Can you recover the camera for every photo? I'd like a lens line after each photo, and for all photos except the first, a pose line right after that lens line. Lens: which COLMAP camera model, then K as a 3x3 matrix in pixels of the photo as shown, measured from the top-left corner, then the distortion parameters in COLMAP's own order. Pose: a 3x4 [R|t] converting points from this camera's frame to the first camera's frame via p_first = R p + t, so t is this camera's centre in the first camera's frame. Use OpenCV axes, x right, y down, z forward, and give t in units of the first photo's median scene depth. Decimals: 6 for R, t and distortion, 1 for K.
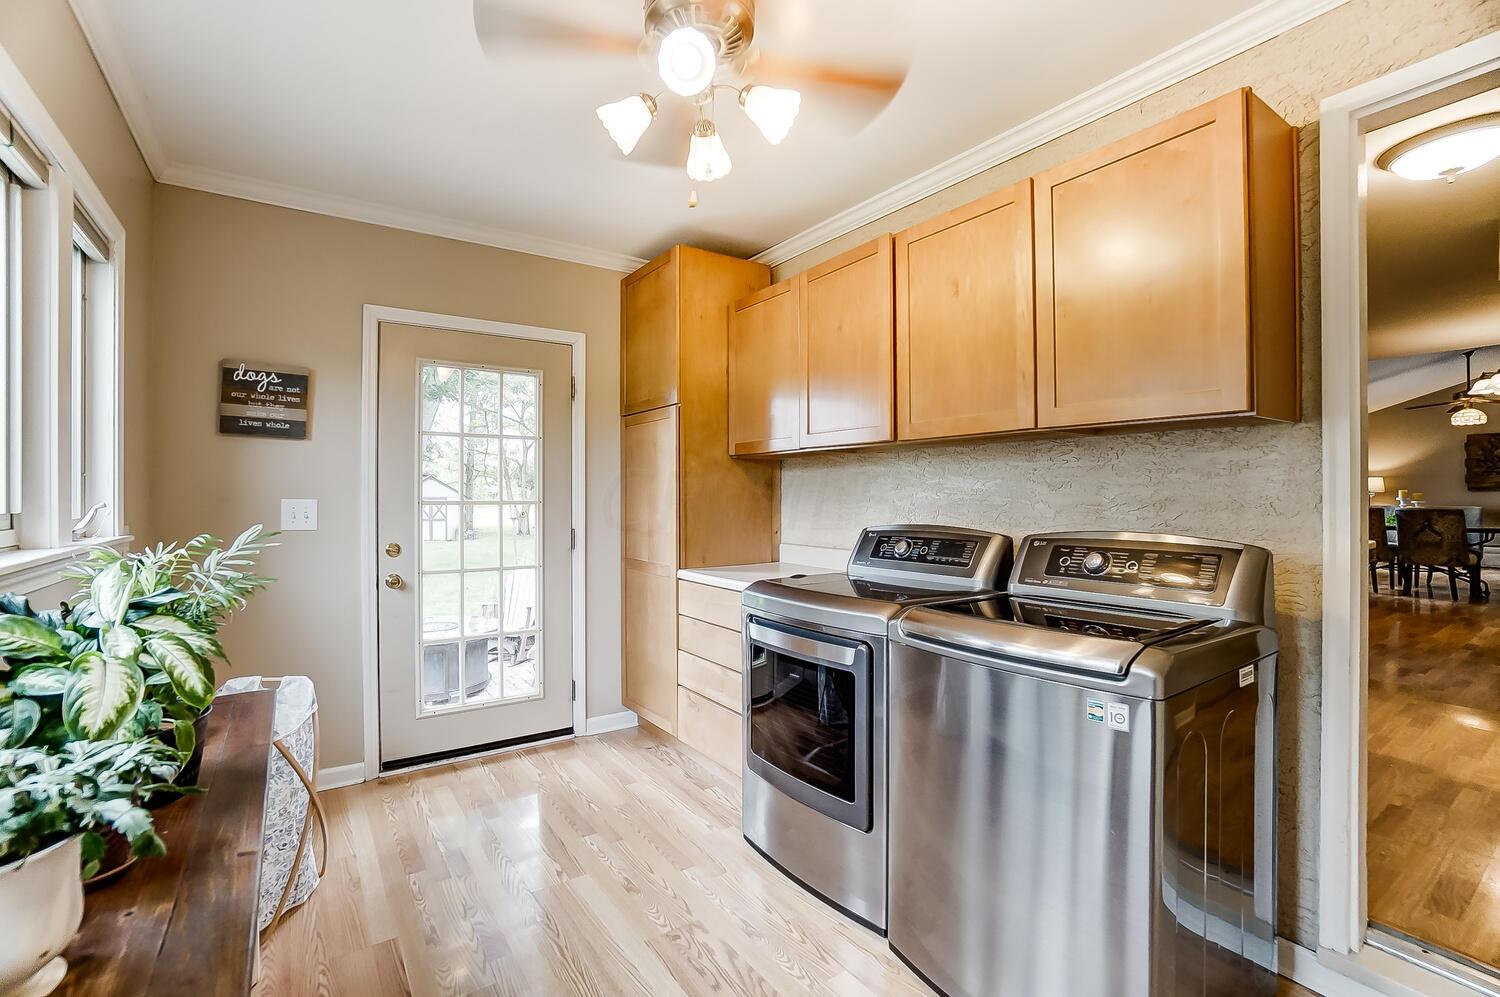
lens RADIAL K [[663.2, 0, 735.6], [0, 663.2, 486.5], [0, 0, 1]] dist [-0.057589, 0.021447]
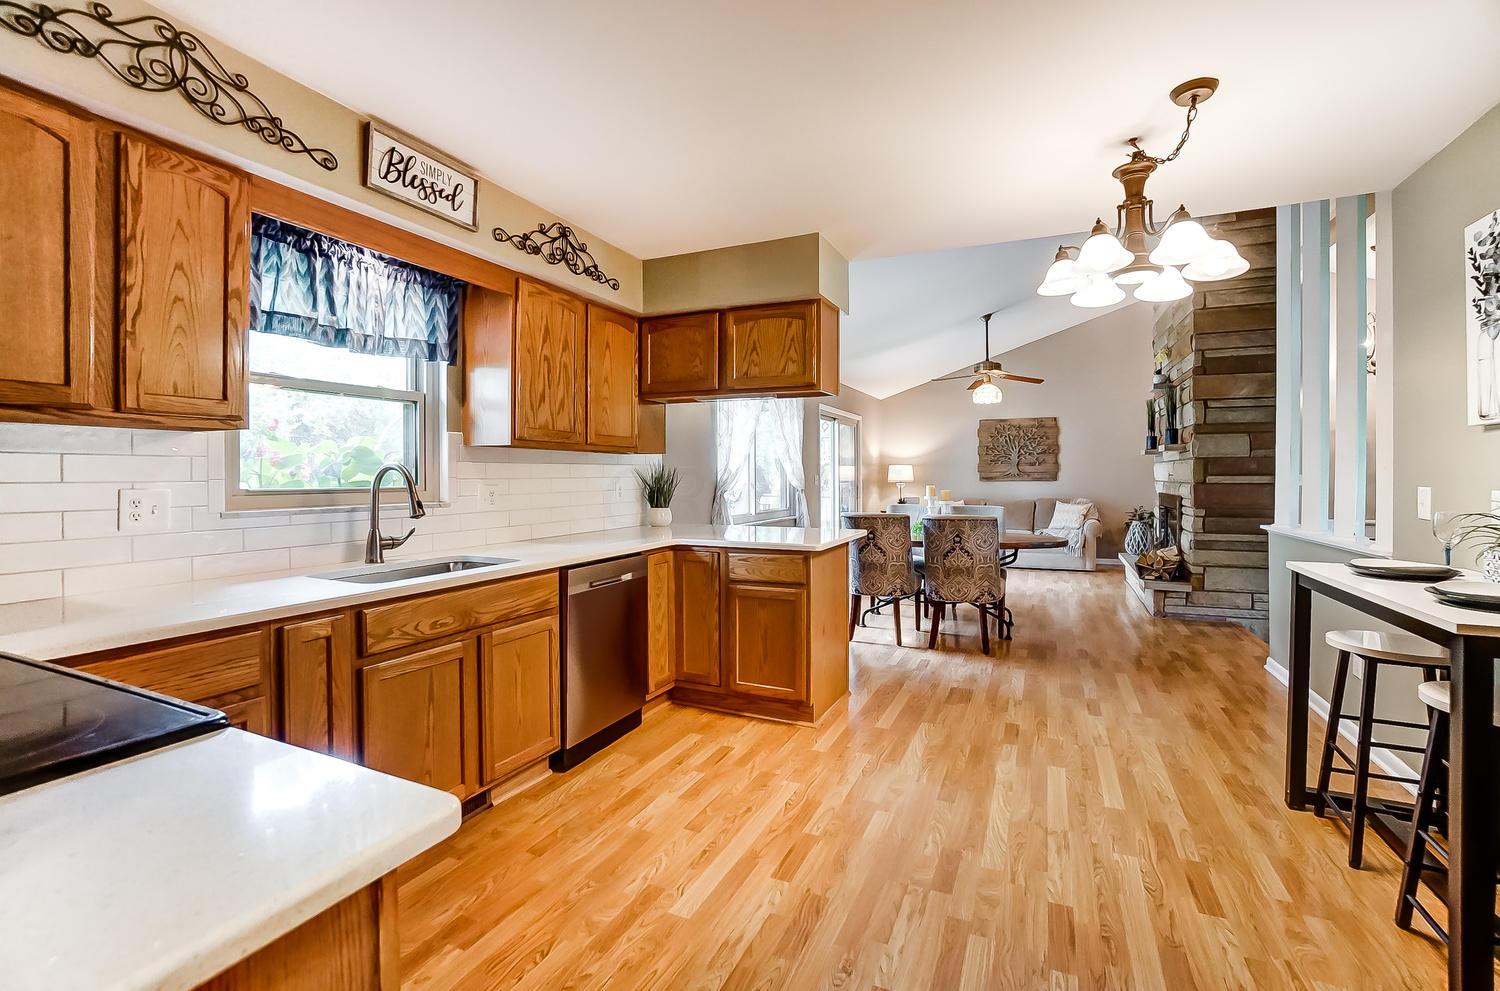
lens RADIAL K [[673.3, 0, 732.5], [0, 673.3, 484.6], [0, 0, 1]] dist [-0.064225, 0.022637]
pose [[0.864286, -0.010628, 0.502888, 0.460240], [-0.000533, 0.999757, 0.022044, -0.011465], [-0.503000, -0.019321, 0.864071, 0.447512]]
